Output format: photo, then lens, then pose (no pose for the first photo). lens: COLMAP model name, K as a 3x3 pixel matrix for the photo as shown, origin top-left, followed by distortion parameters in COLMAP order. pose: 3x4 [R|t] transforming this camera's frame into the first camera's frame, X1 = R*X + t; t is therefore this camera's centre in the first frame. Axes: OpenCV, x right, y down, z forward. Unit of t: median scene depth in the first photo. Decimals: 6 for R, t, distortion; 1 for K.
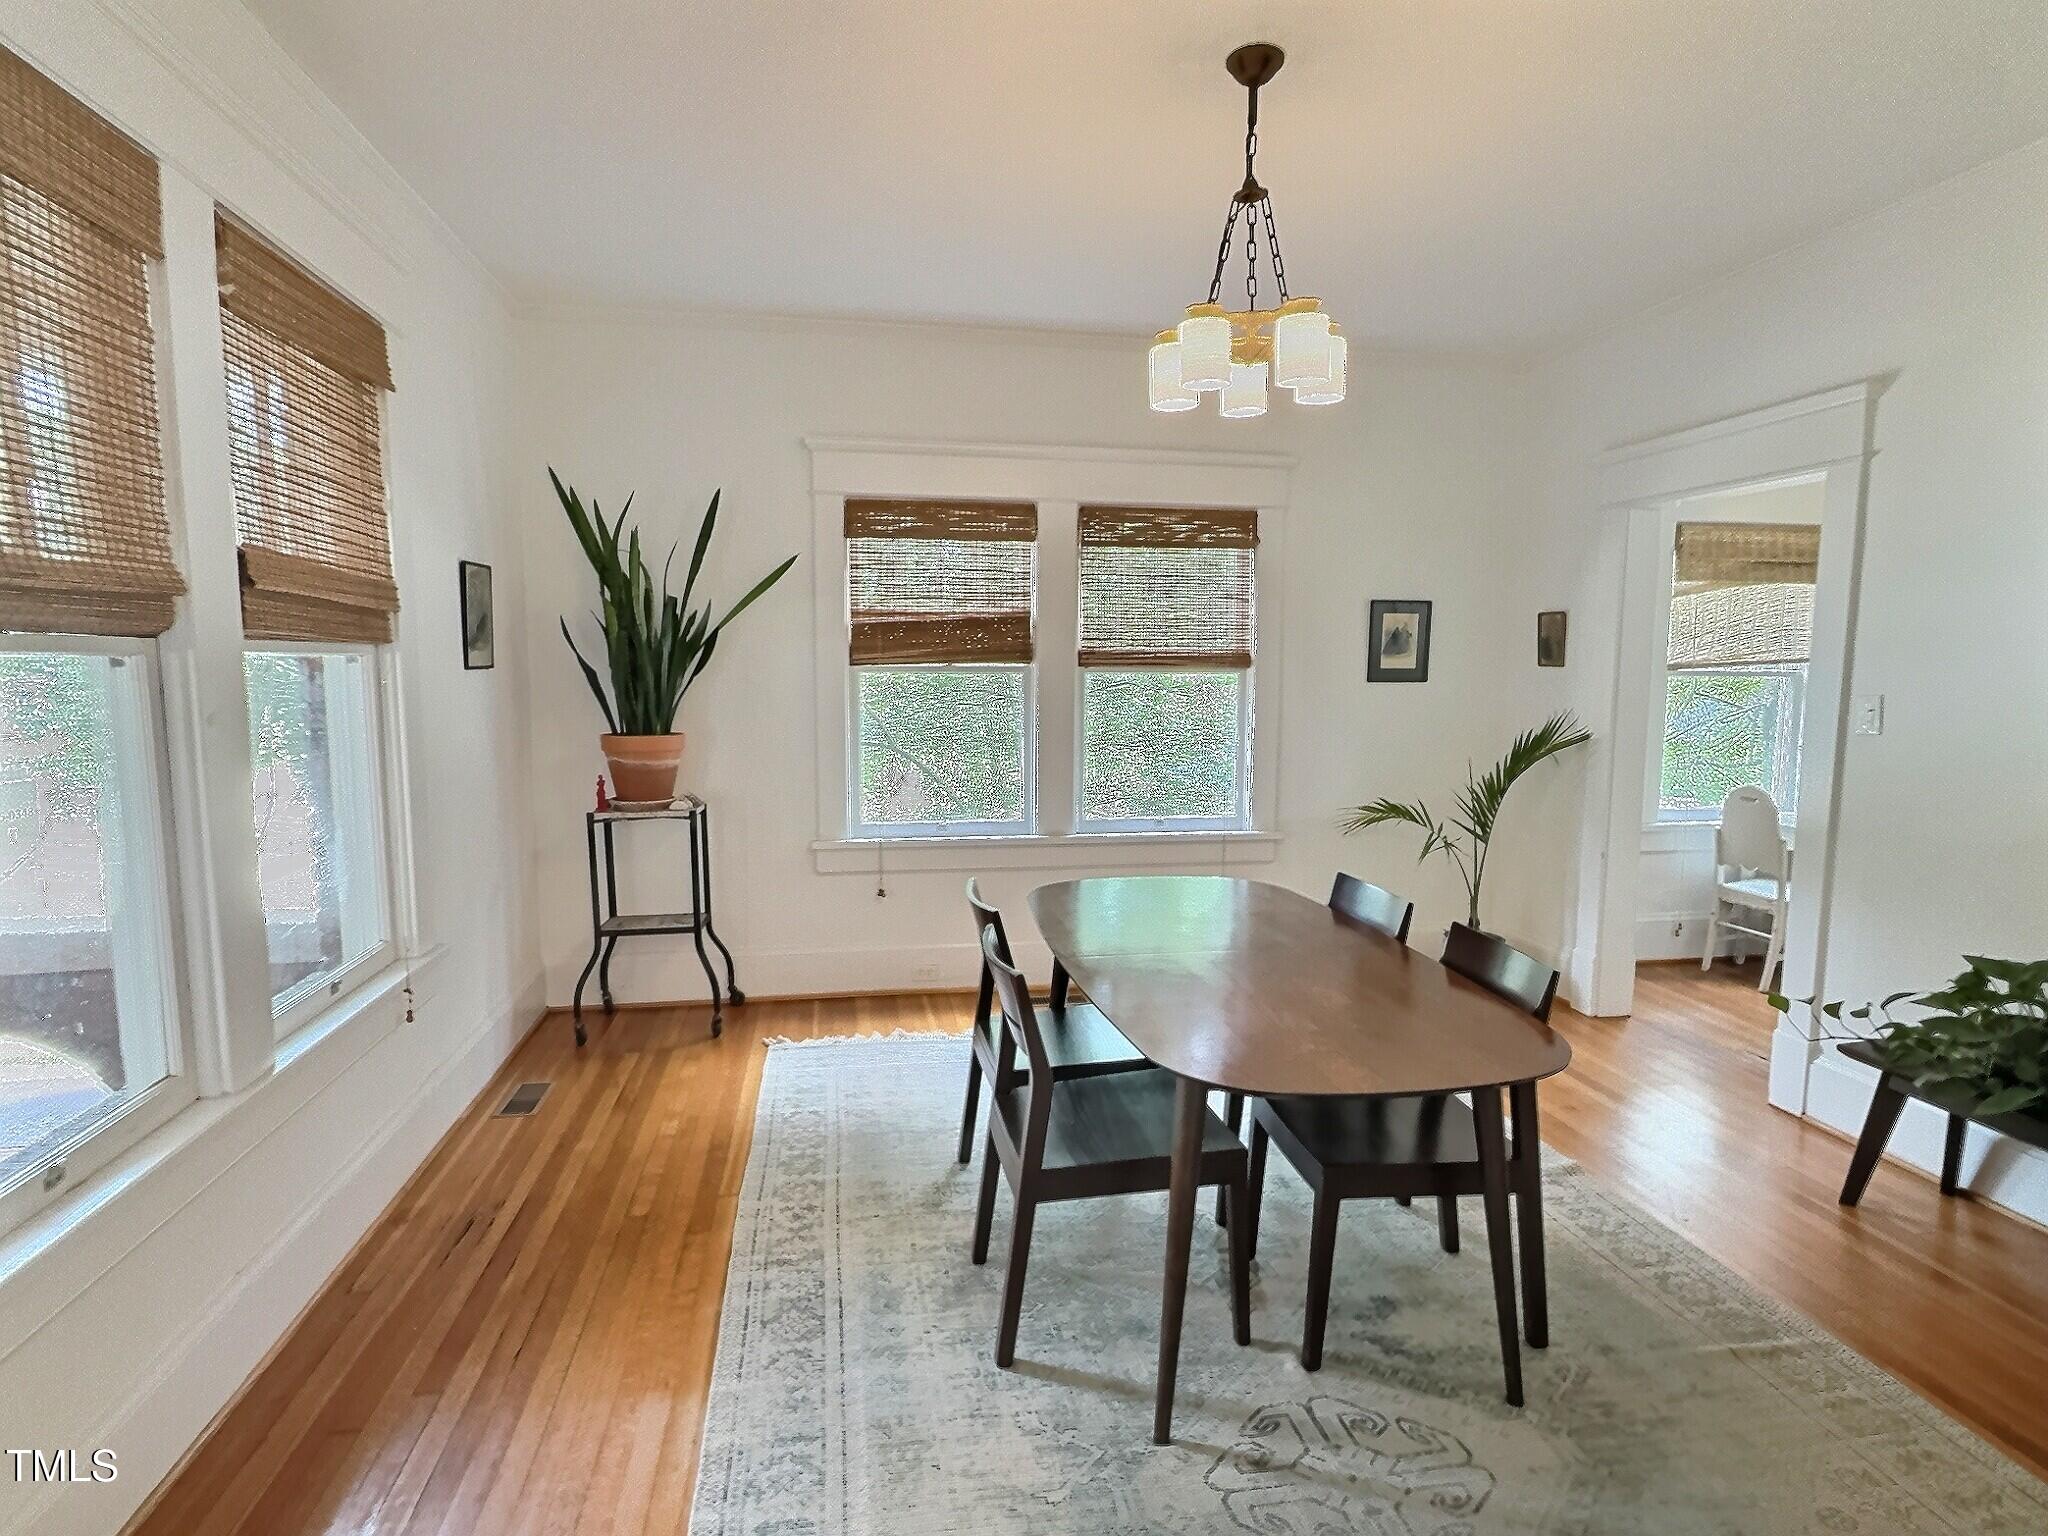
lens RADIAL K [[1077.5, 0, 1025.7], [0, 1077.5, 768.4], [0, 0, 1]] dist [-0.000569, 0.001683]
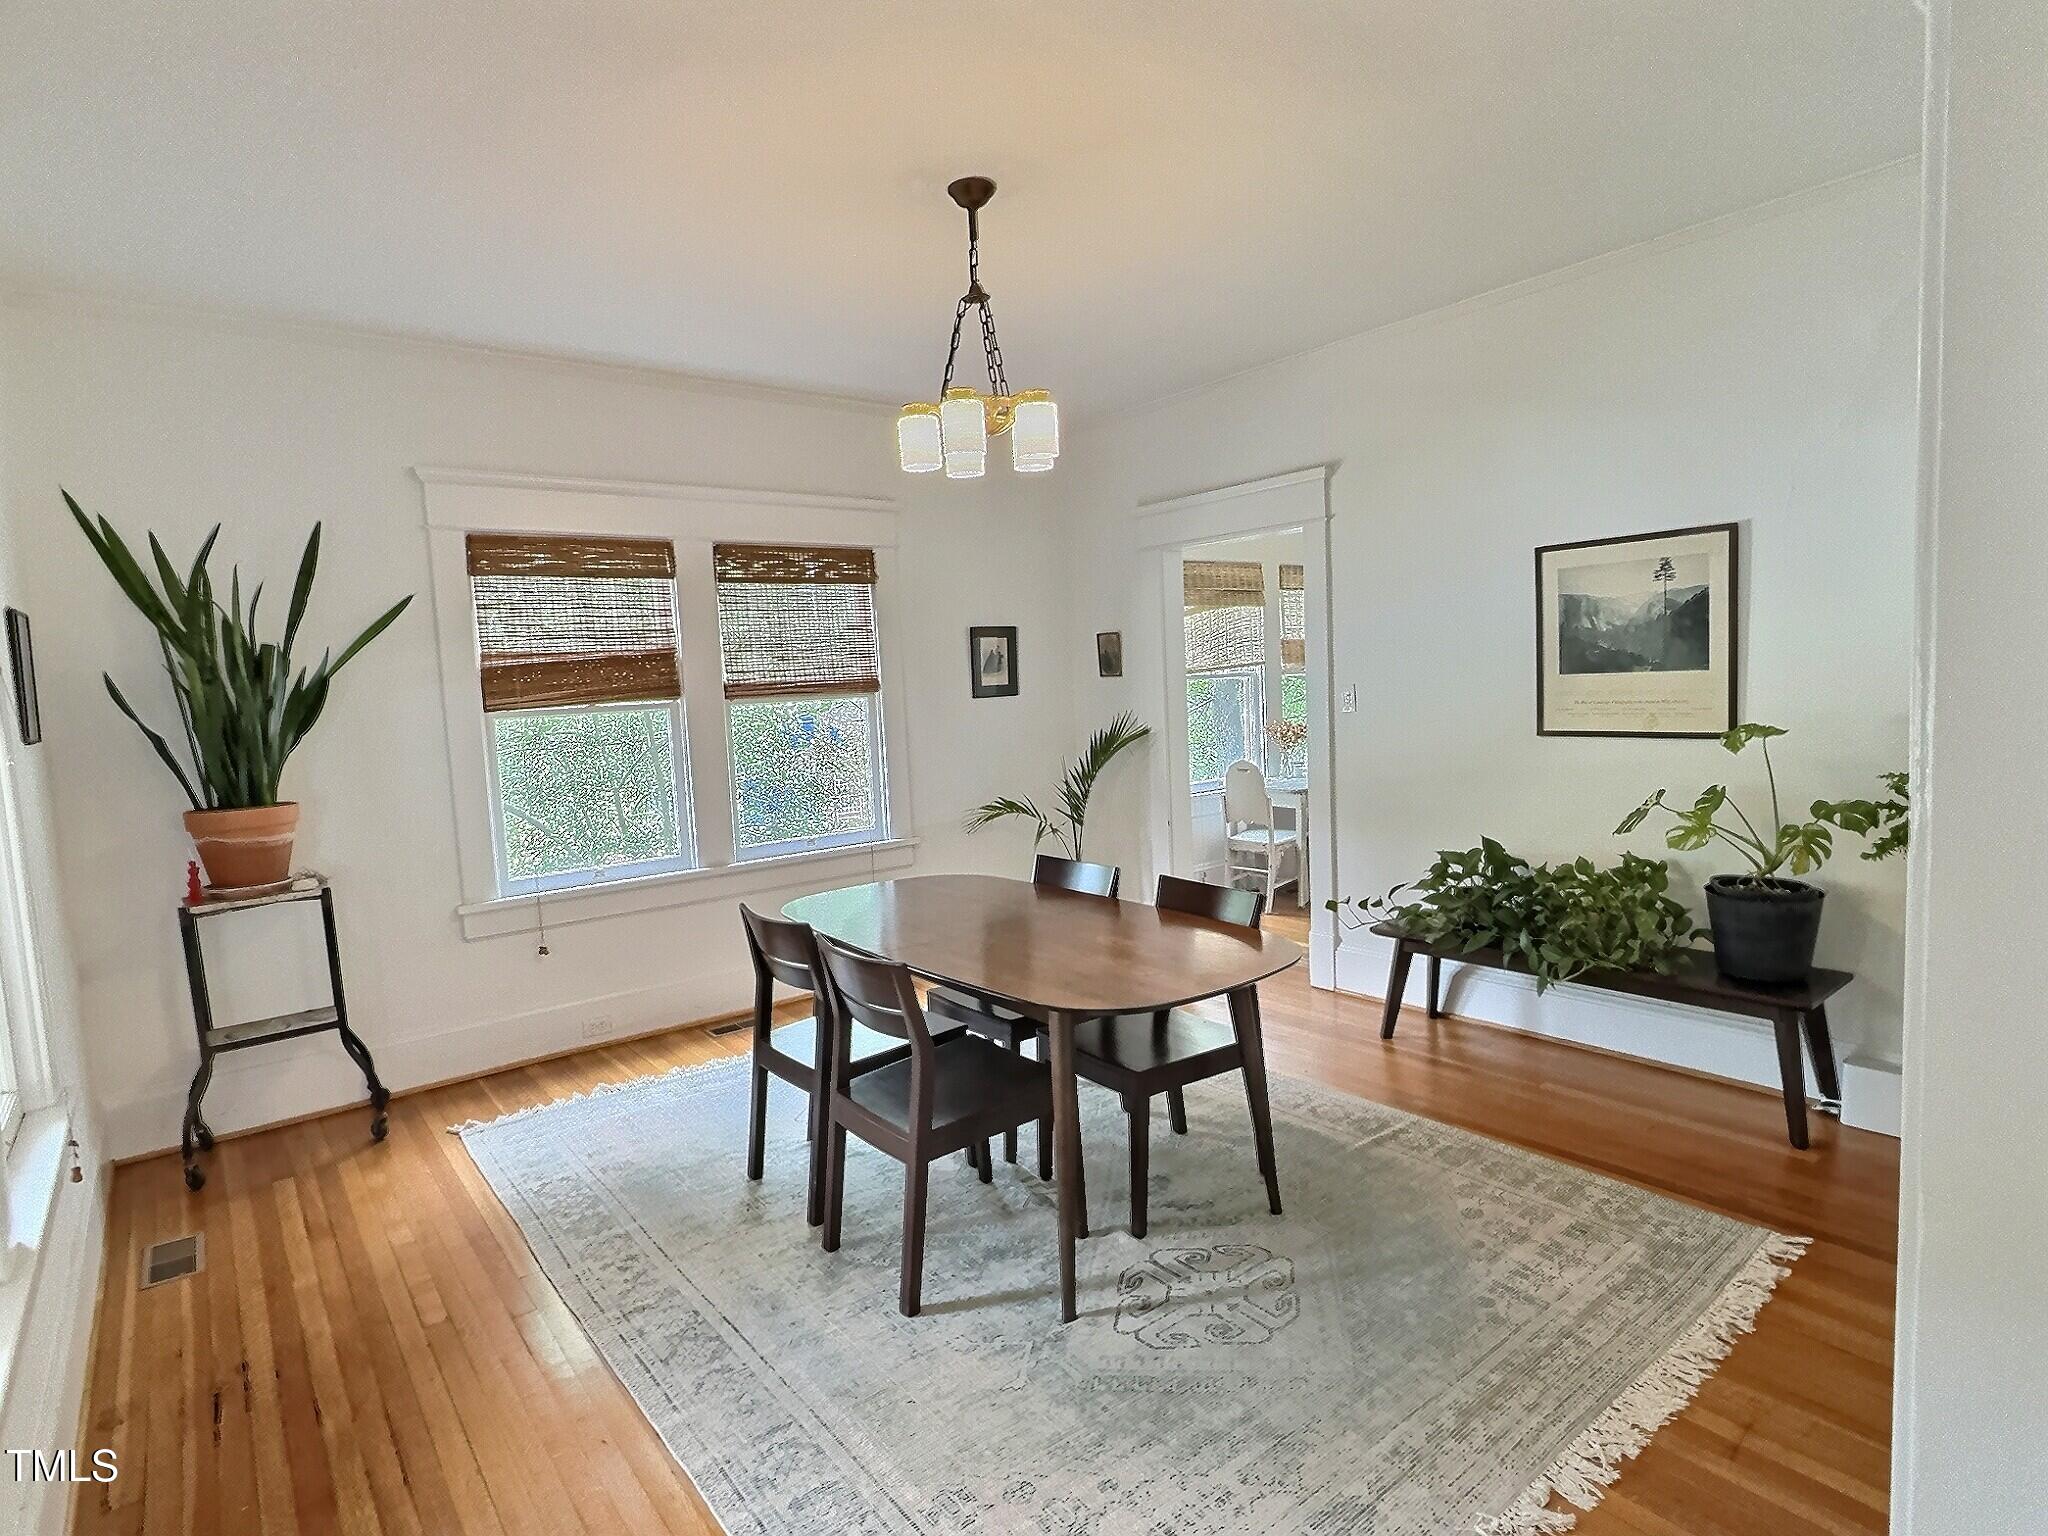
lens RADIAL K [[1077.5, 0, 1022.1], [0, 1077.5, 768.7], [0, 0, 1]] dist [-0.000569, 0.001683]
pose [[0.877232, -0.088652, 0.471810, -0.258380], [0.100672, 0.994920, -0.000234, -0.000218], [-0.469392, 0.047703, 0.881700, -0.046558]]
